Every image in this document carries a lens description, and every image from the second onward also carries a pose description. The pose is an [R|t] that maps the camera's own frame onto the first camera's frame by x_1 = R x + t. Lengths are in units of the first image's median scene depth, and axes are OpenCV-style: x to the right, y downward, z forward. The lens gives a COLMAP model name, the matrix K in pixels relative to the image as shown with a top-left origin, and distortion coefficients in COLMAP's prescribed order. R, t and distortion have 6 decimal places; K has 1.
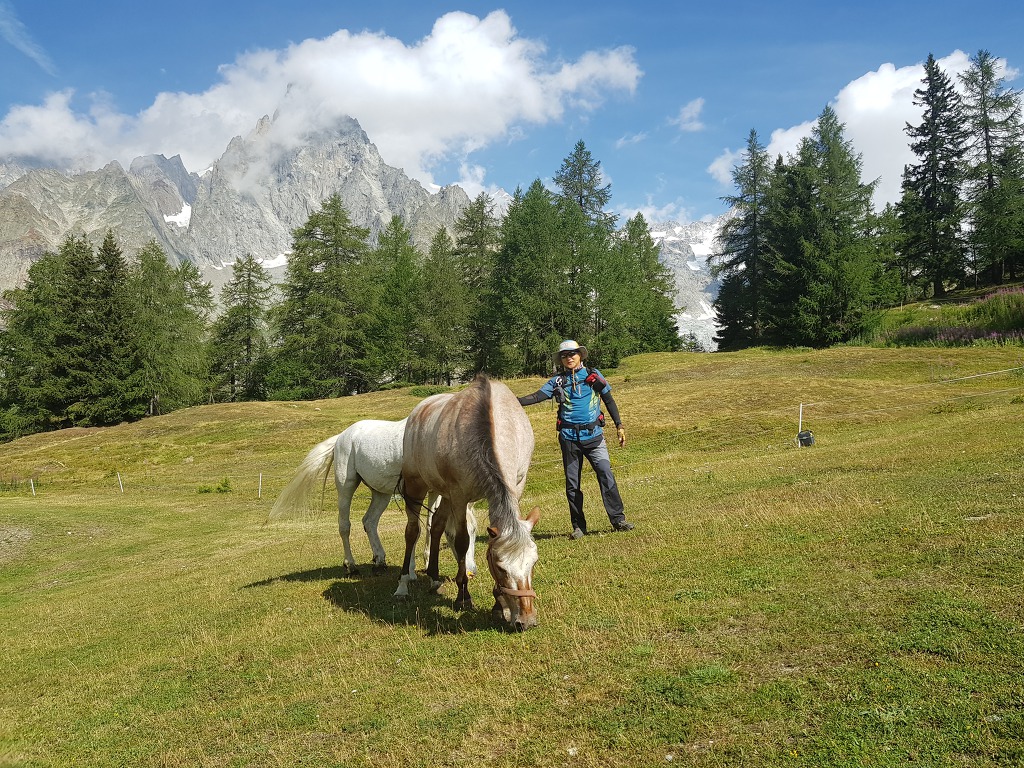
lens RADIAL K [[798.5, 0, 530.4], [0, 798.5, 360.7], [0, 0, 1]] dist [-0.000904, -0.017191]
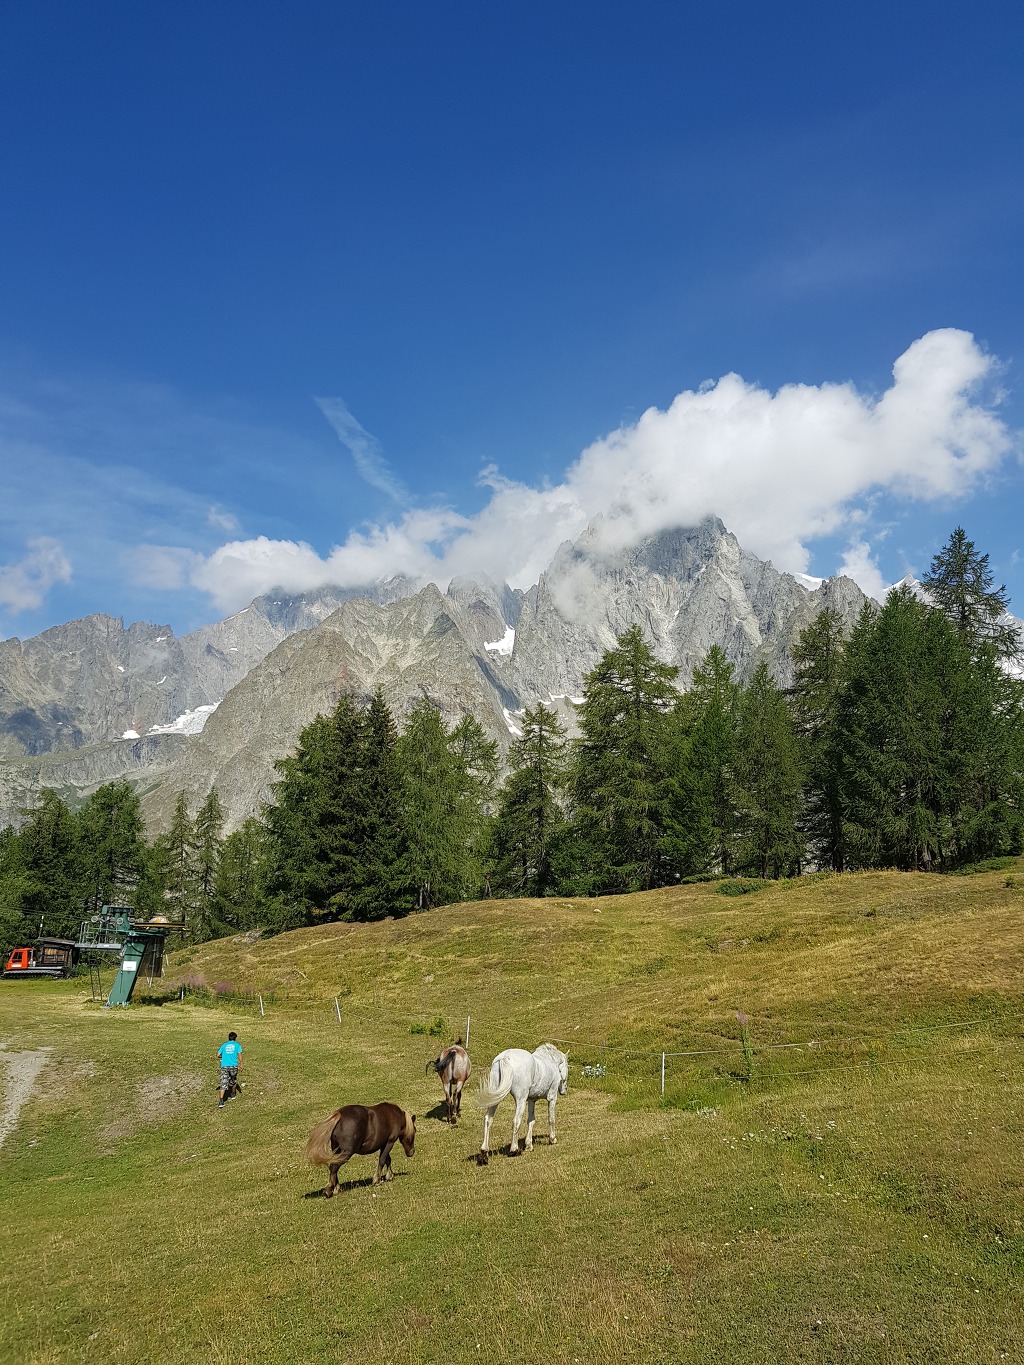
lens RADIAL K [[1066.3, 0, 563.1], [0, 1066.3, 680.0], [0, 0, 1]] dist [0.002336, -0.086584]
pose [[0.936184, -0.054874, -0.347201, 0.055441], [0.010666, 0.991719, -0.127980, -0.022126], [0.351349, 0.116109, 0.929017, 0.001012]]
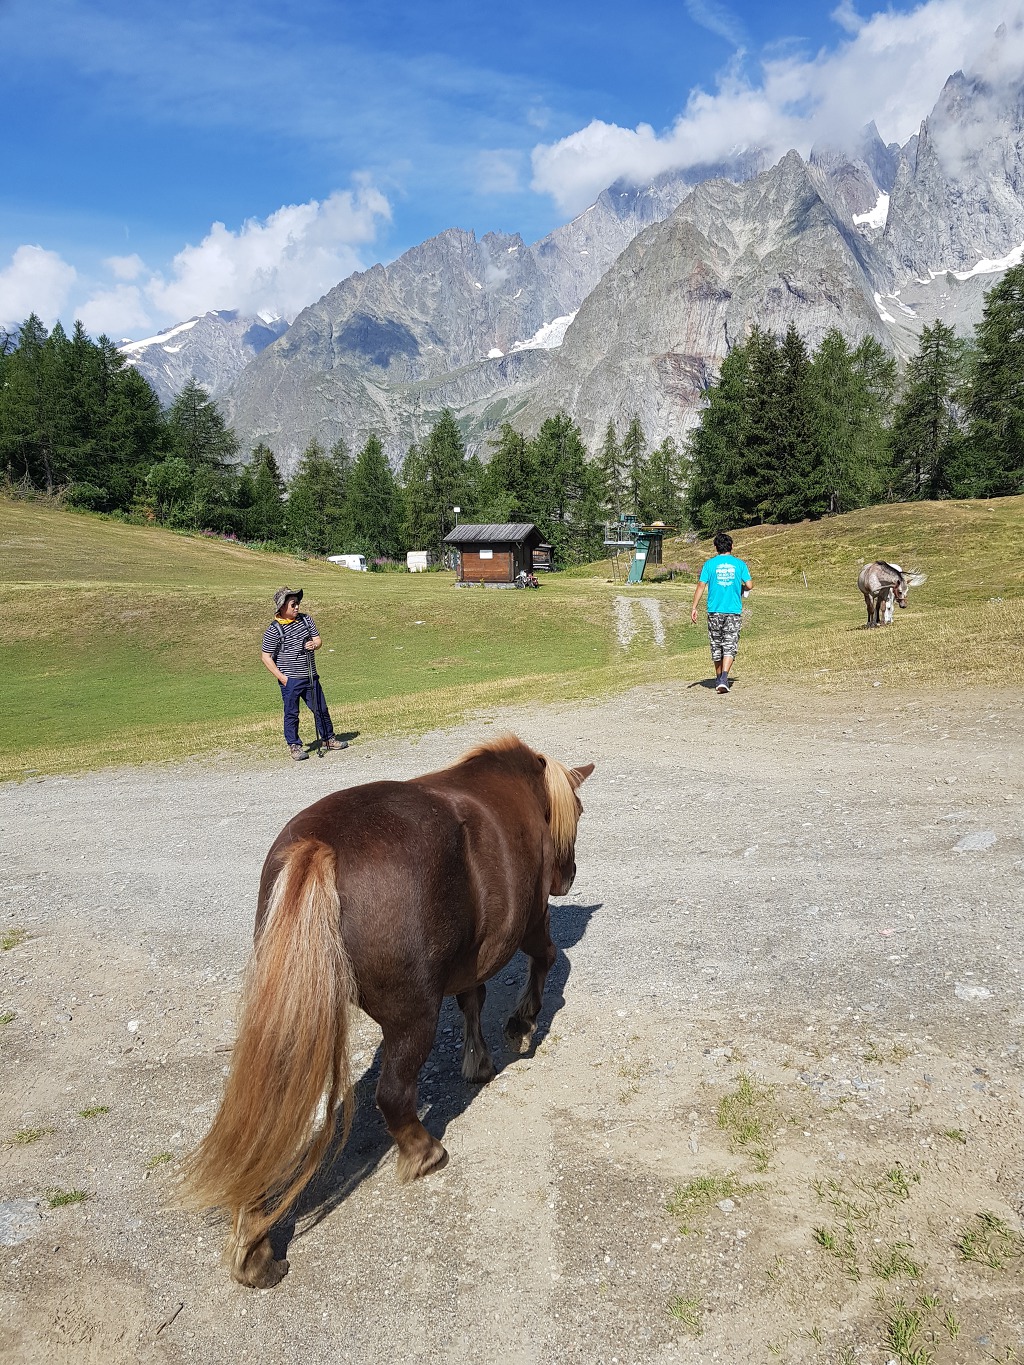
lens RADIAL K [[1069.3, 0, 546.9], [0, 1069.3, 713.0], [0, 0, 1]] dist [-0.018810, -0.005326]
pose [[0.762873, 0.115839, -0.636087, 0.128404], [0.061787, 0.966255, 0.250069, -0.042637], [0.643590, -0.230073, 0.729972, -0.255933]]
